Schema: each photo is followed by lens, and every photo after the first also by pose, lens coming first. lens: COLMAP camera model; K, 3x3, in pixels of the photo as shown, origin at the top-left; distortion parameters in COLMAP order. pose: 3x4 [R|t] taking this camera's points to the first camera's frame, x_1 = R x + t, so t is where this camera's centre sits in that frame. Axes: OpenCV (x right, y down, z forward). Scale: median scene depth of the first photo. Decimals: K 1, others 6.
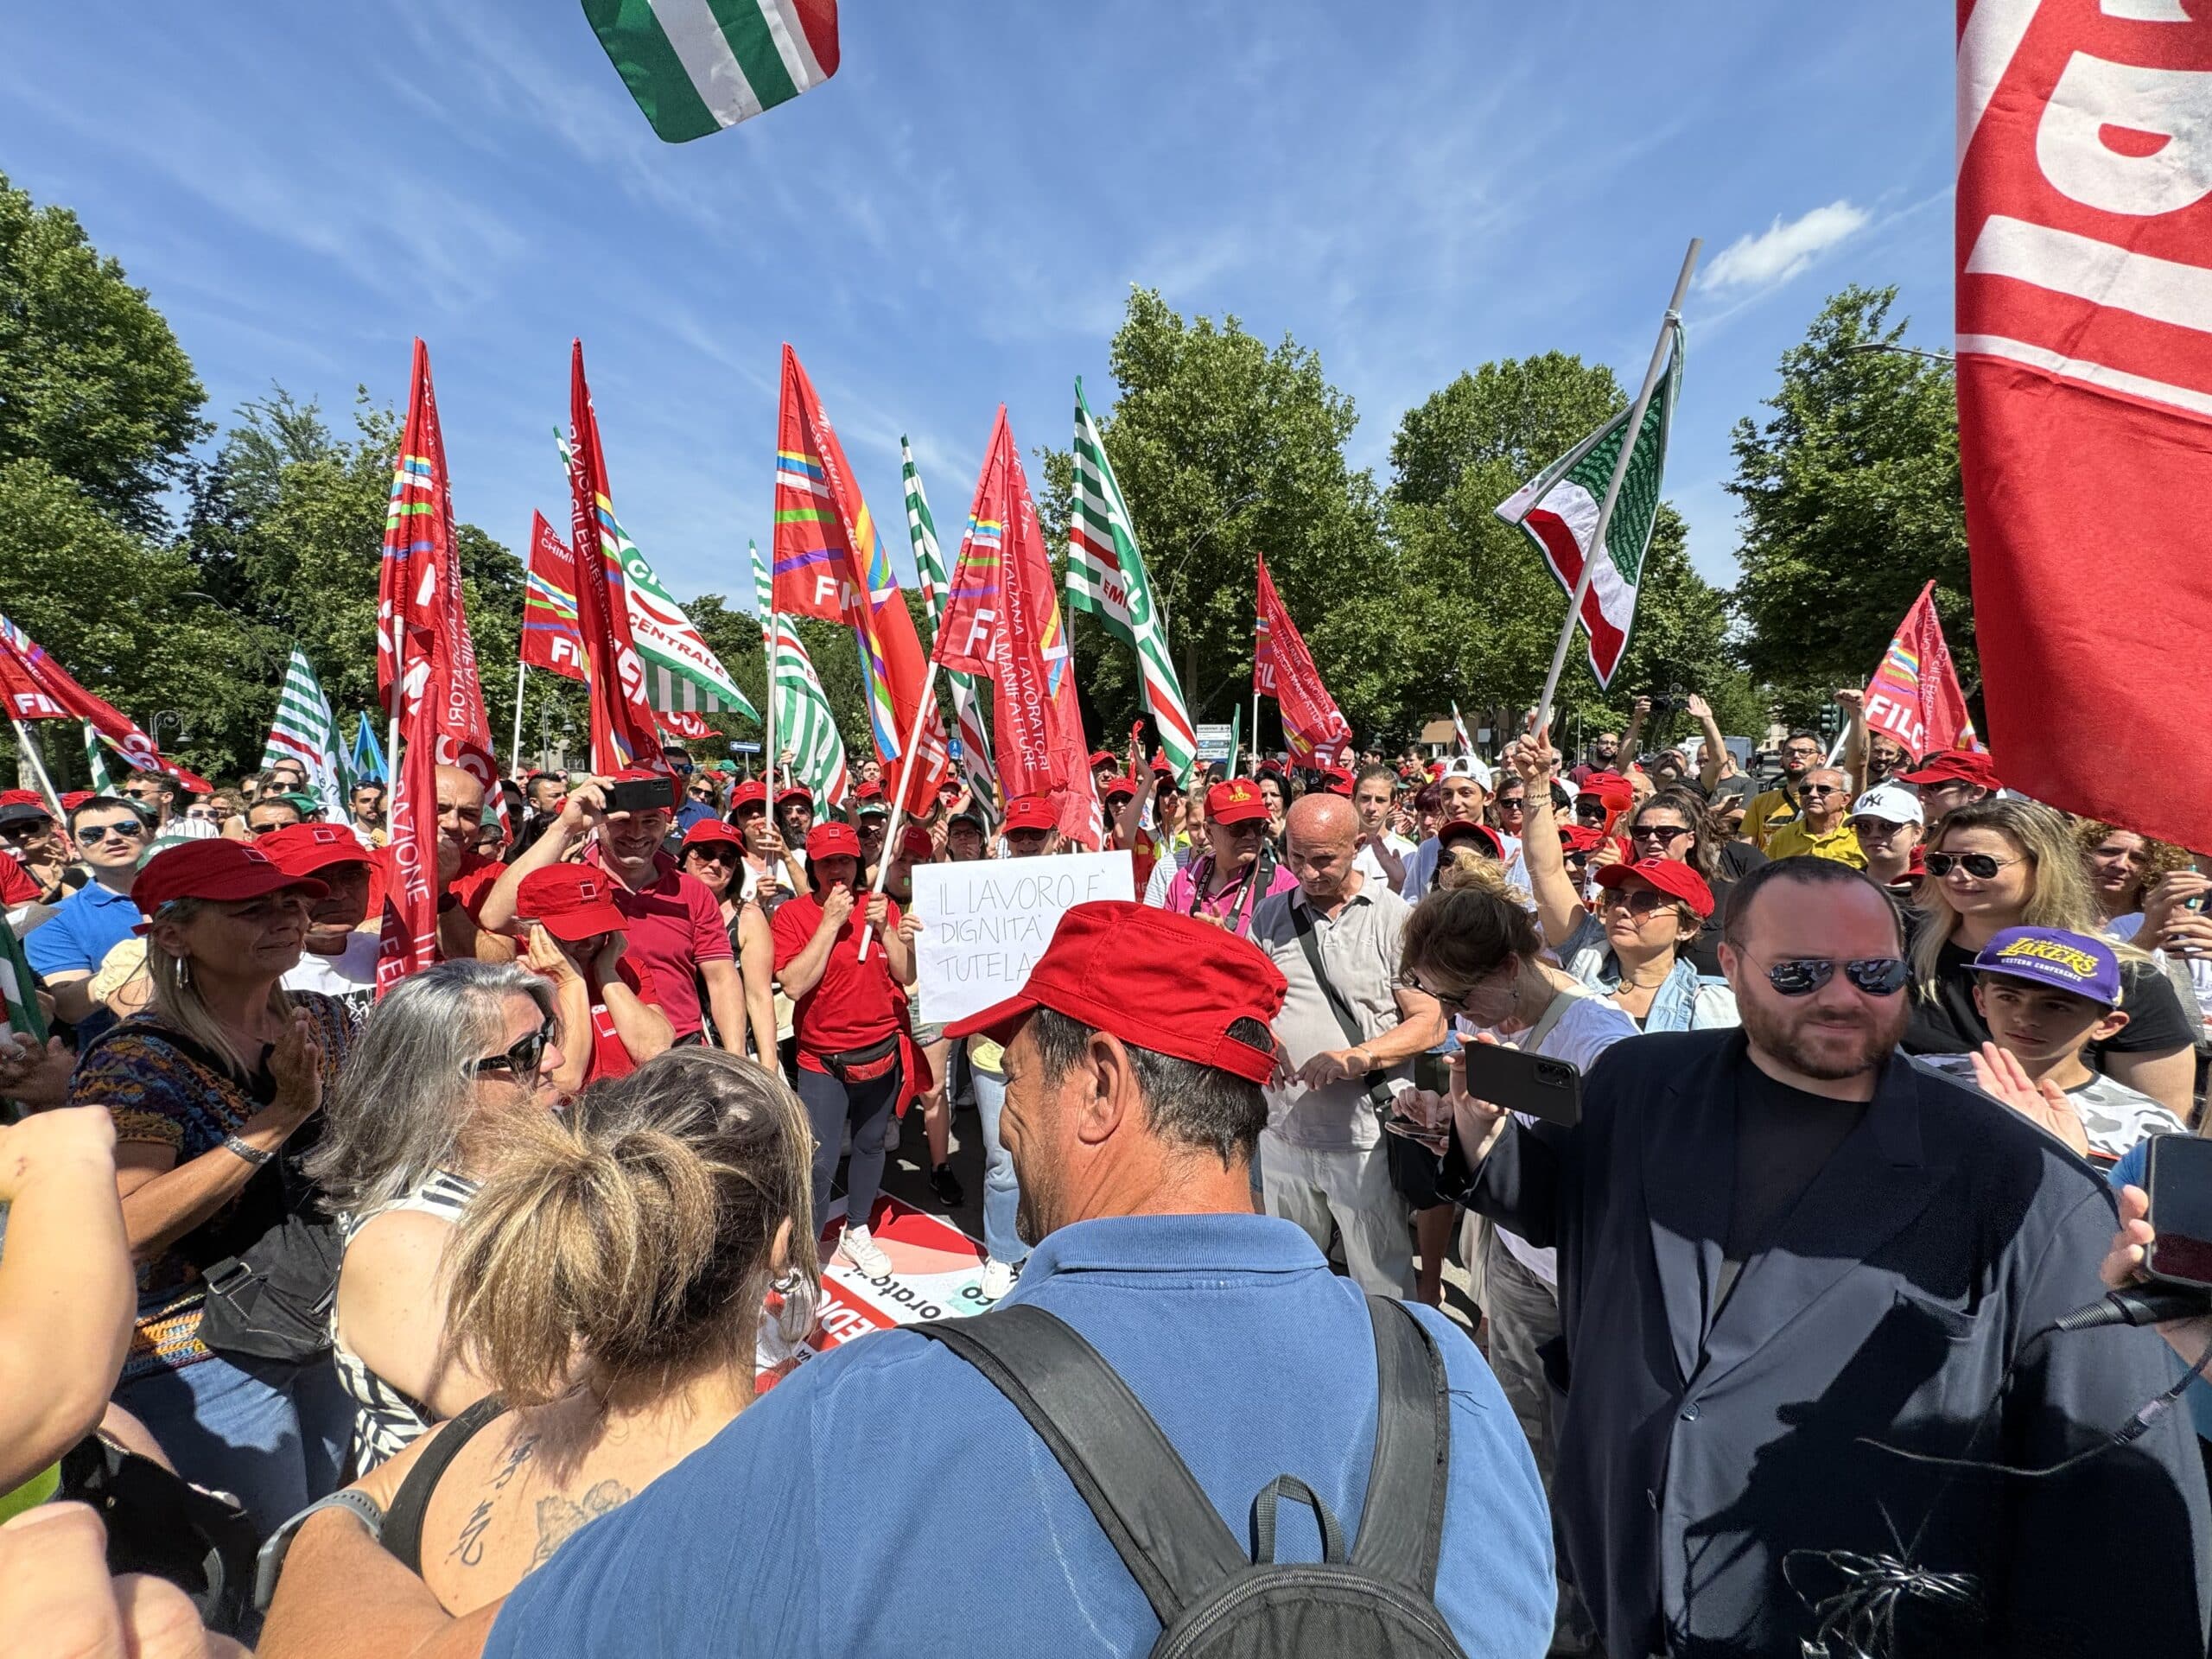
lens RADIAL K [[888.2, 0, 1105.7], [0, 888.2, 823.0], [0, 0, 1]] dist [0.001545, -0.000013]
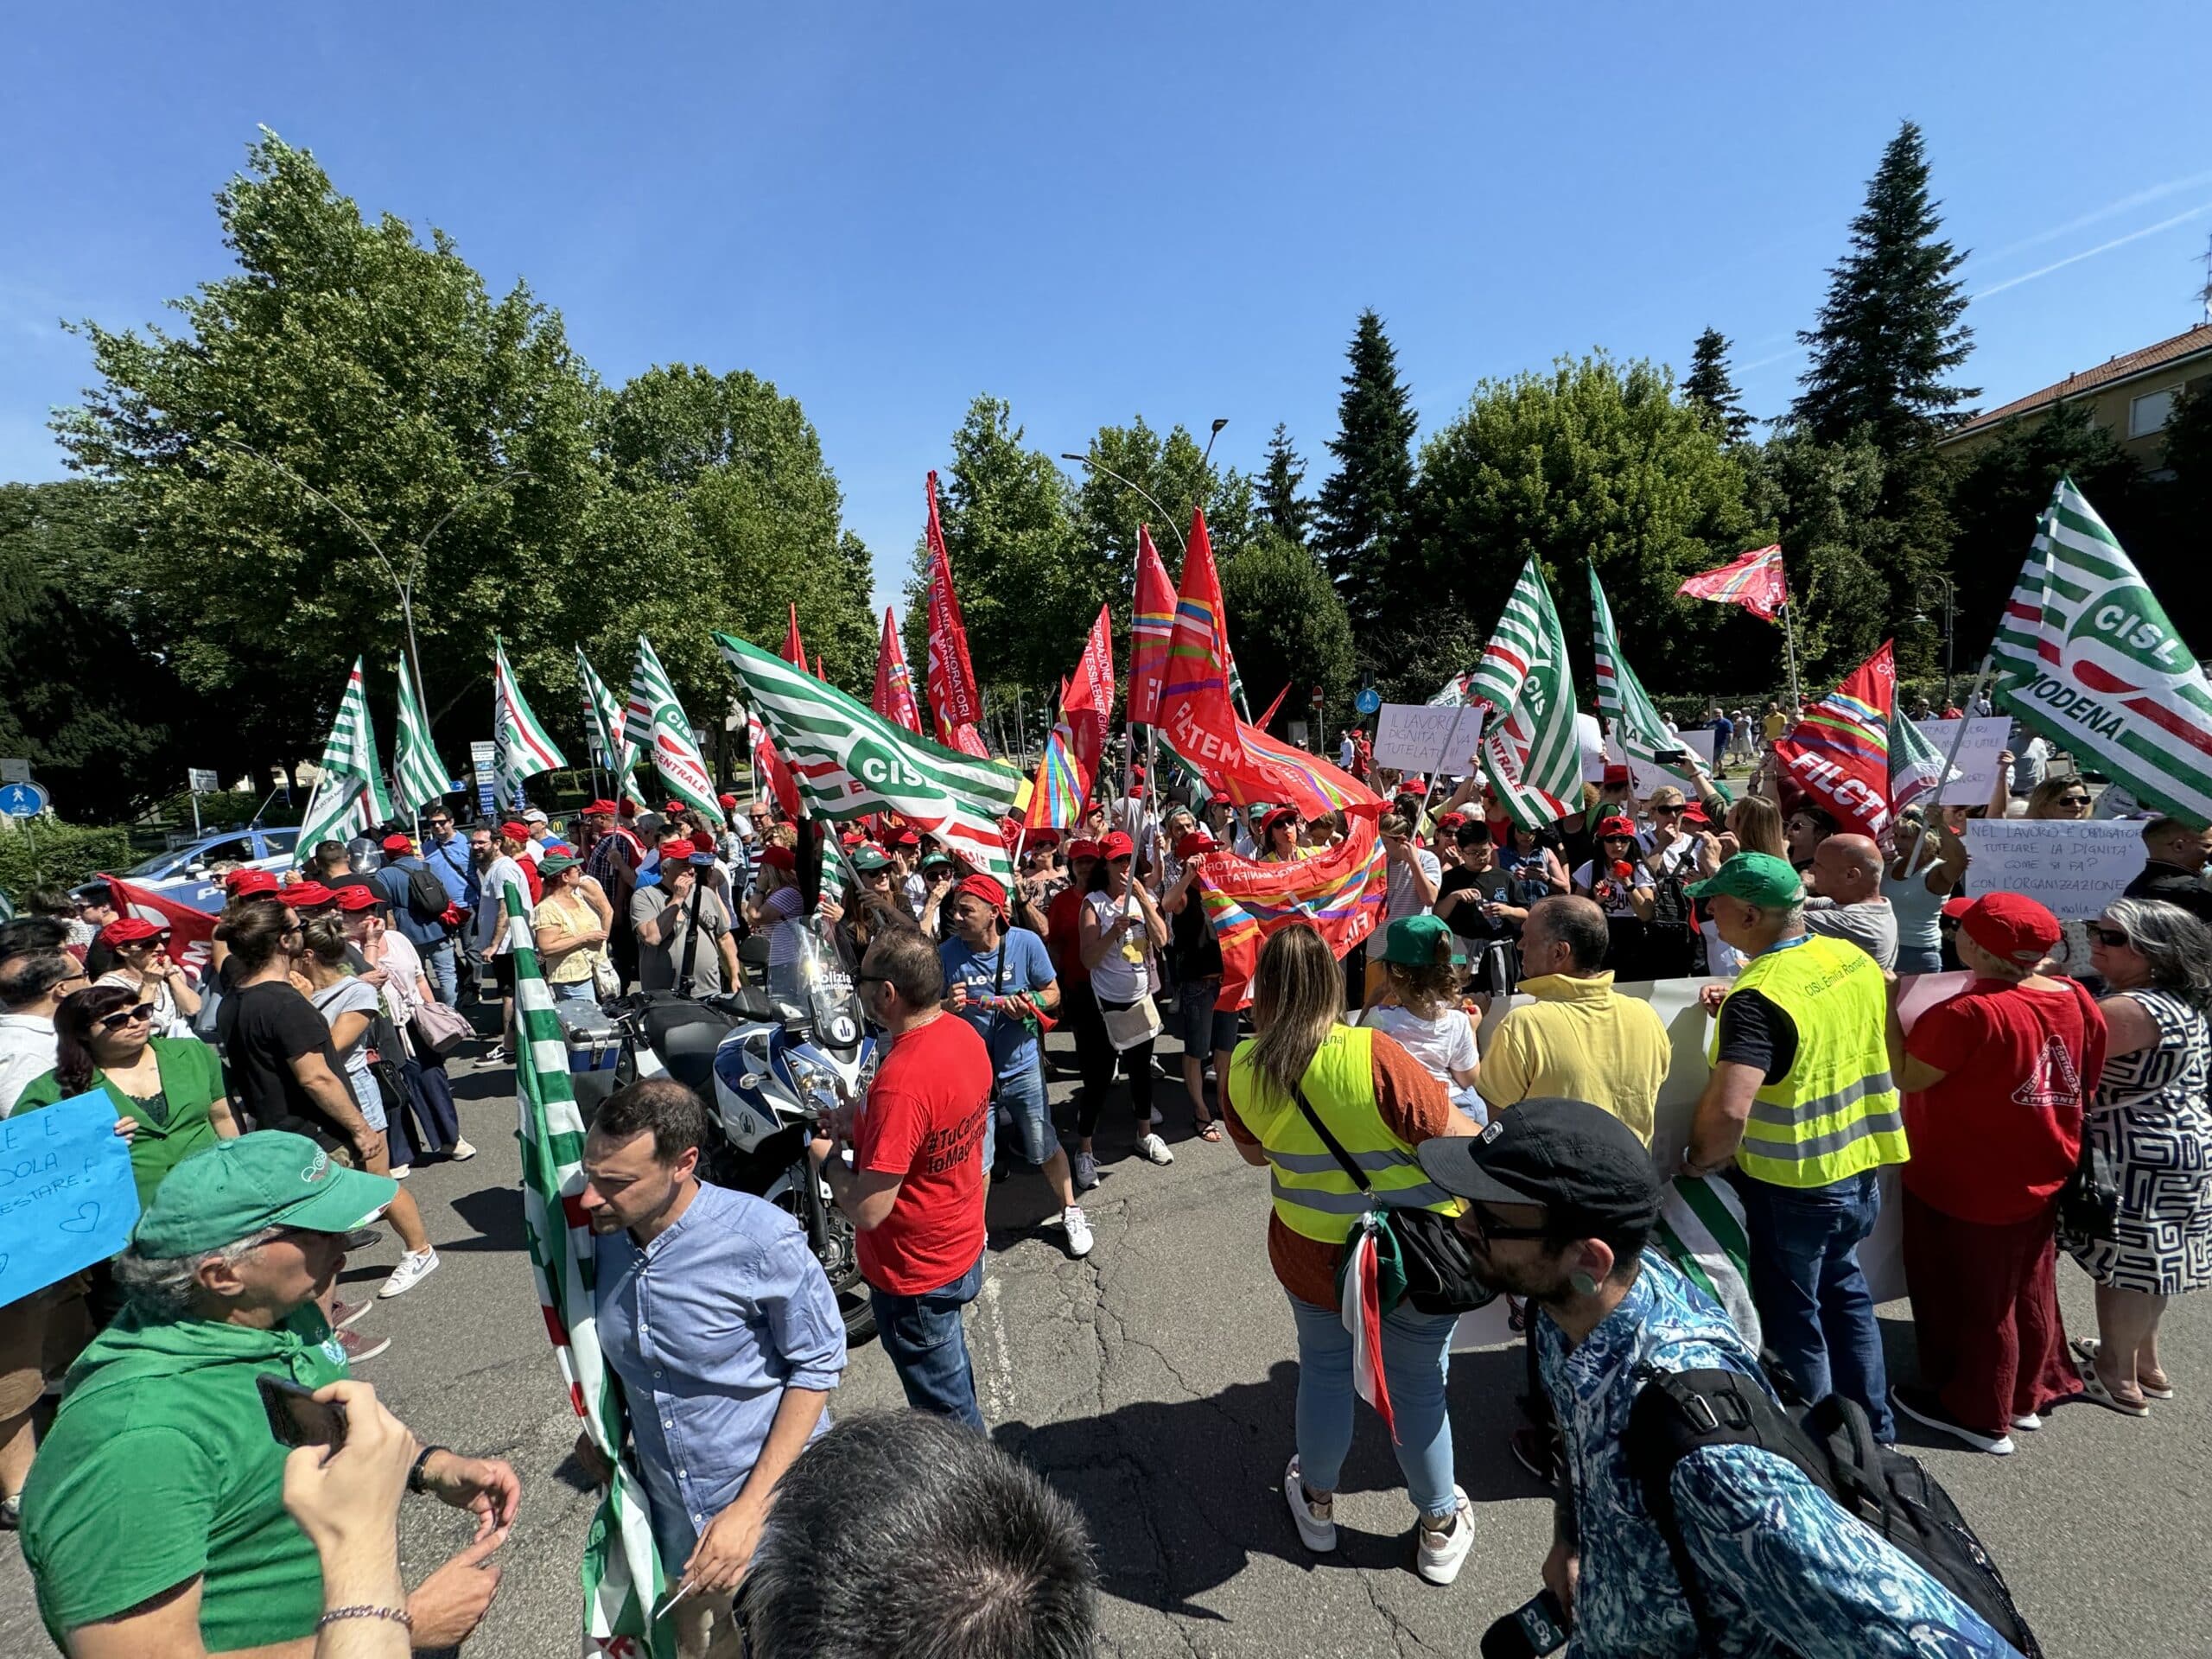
lens RADIAL K [[881.2, 0, 1105.8], [0, 881.2, 828.0], [0, 0, 1]] dist [-0.000530, 0.000049]
pose [[0.638428, -0.115931, 0.760901, -0.121930], [0.110175, 0.992176, 0.058726, -0.013138], [-0.761755, 0.046340, 0.646205, 0.043728]]
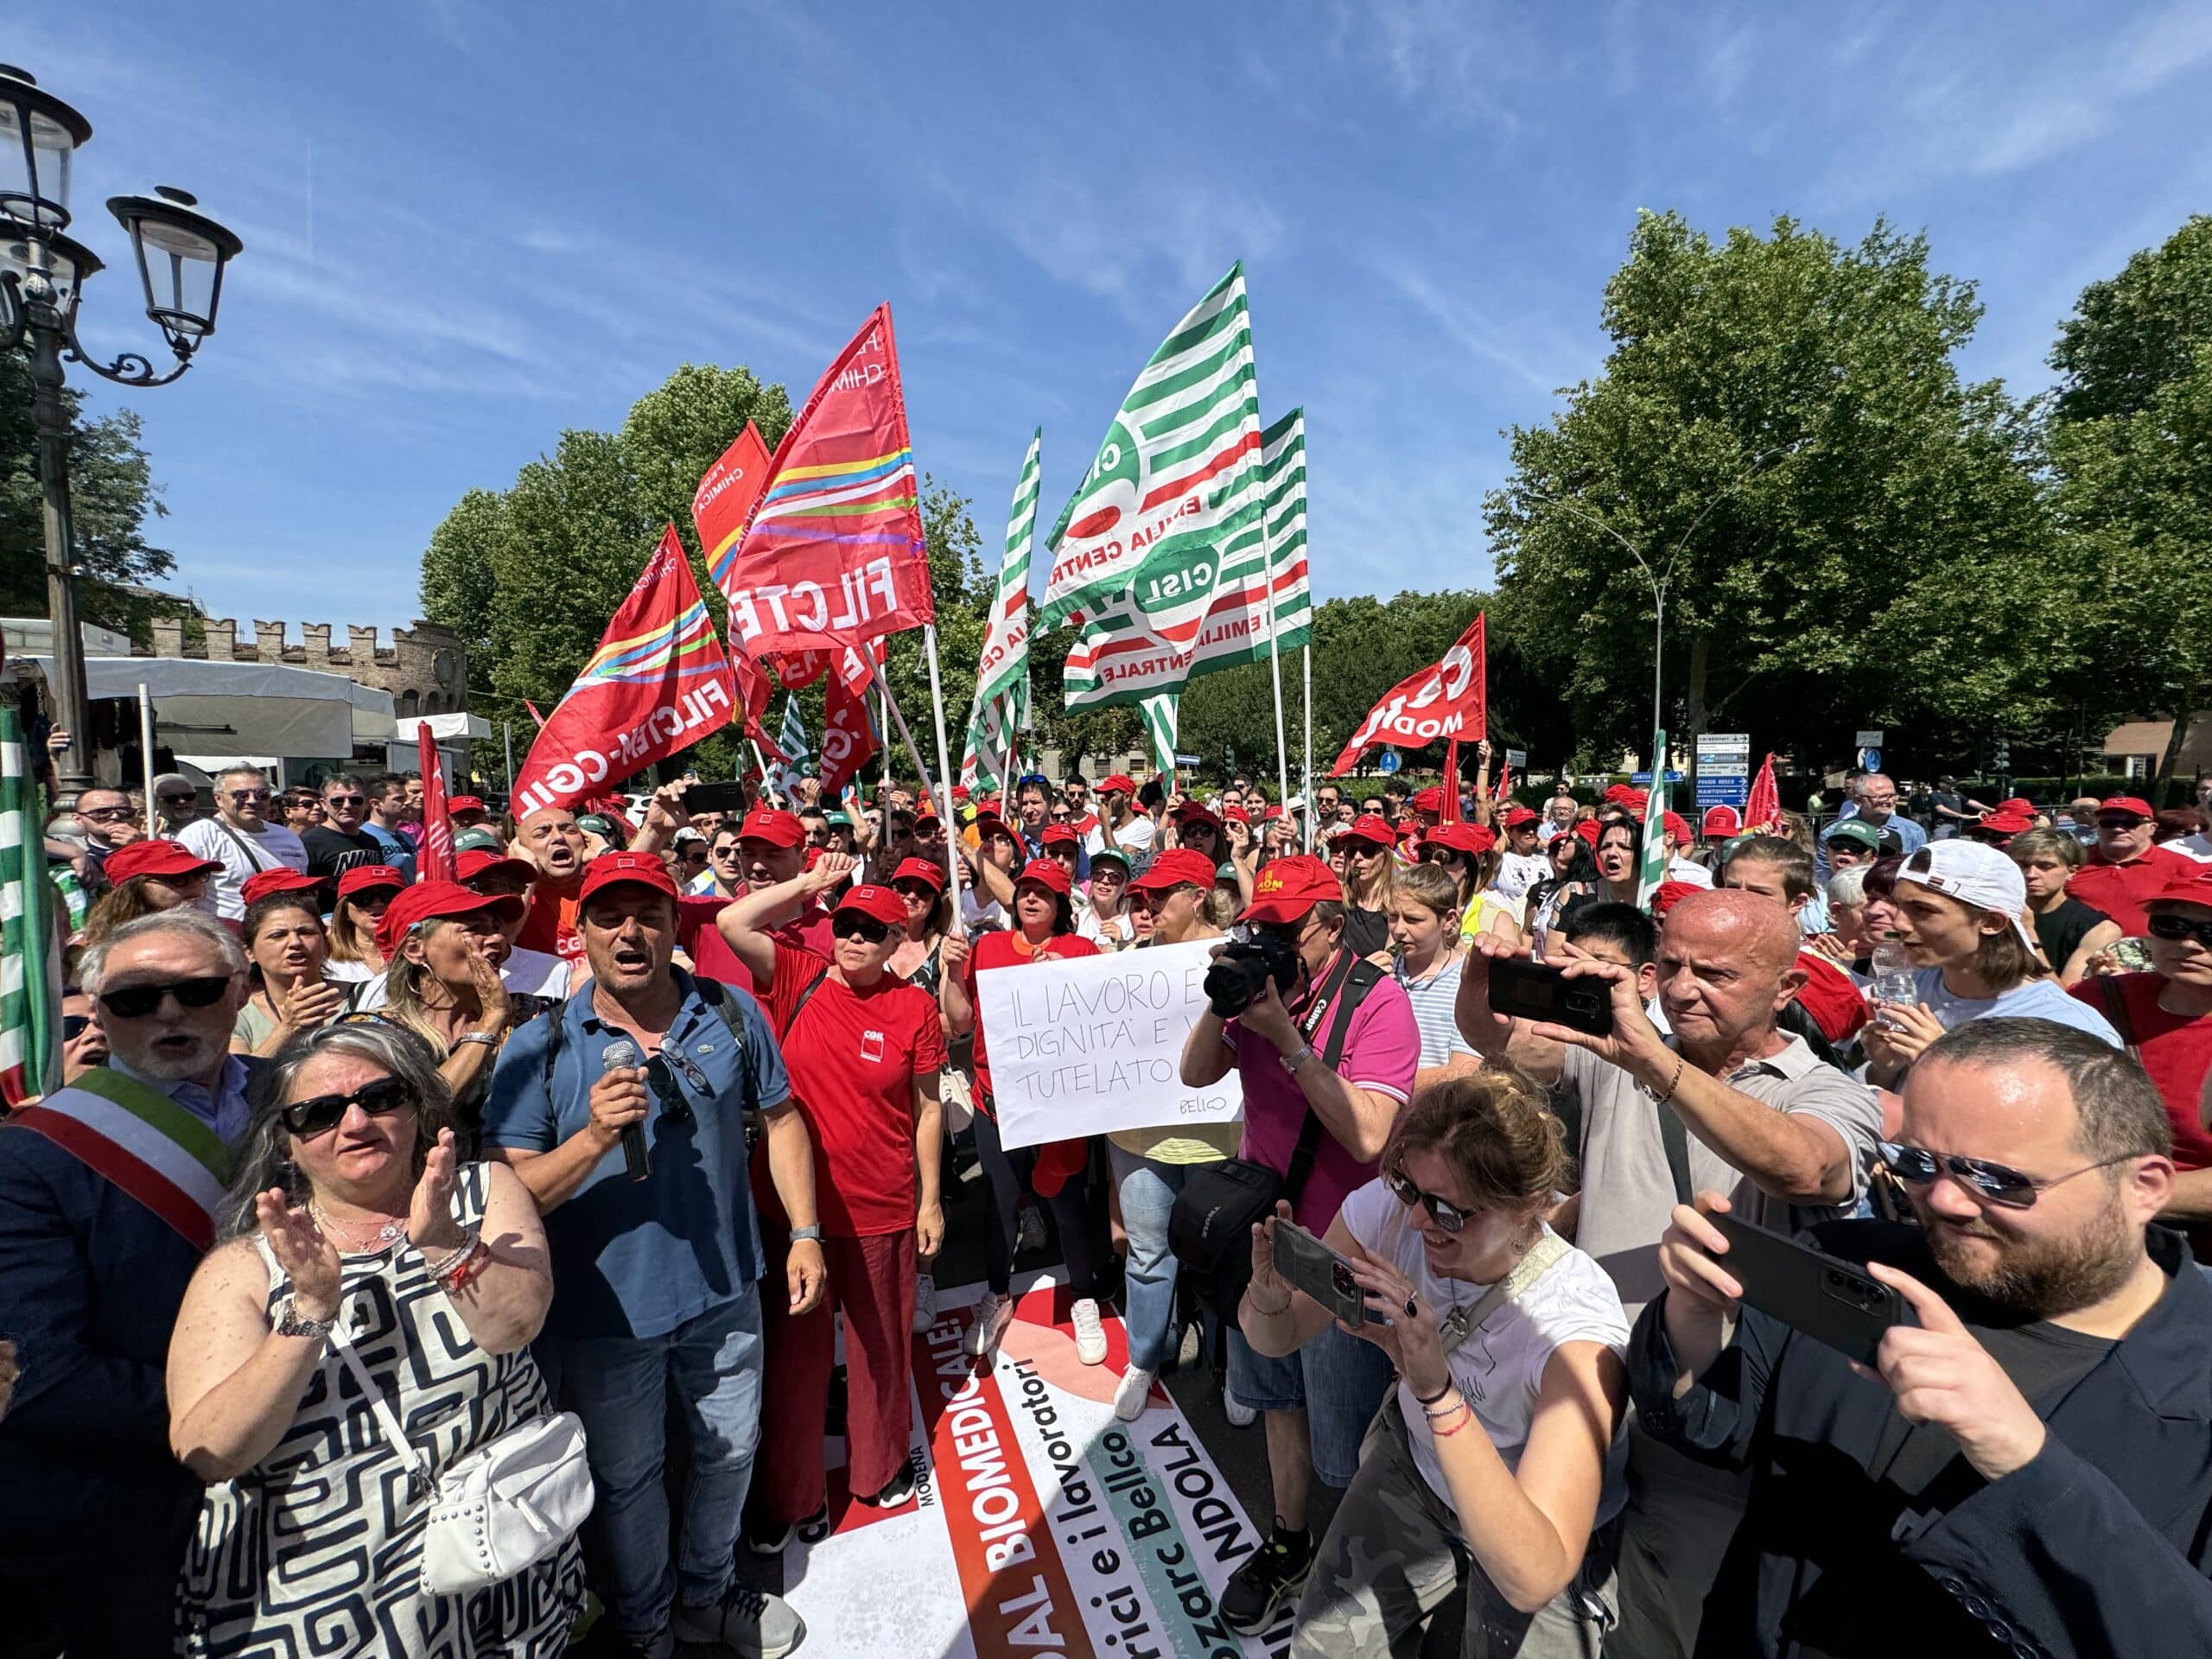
lens RADIAL K [[886.3, 0, 1100.6], [0, 886.3, 830.7], [0, 0, 1]] dist [-0.001301, 0.000331]
pose [[0.875357, 0.043978, -0.481473, 0.017363], [-0.044734, 0.998950, 0.009914, -0.004488], [0.481403, 0.012860, 0.876405, 0.020488]]
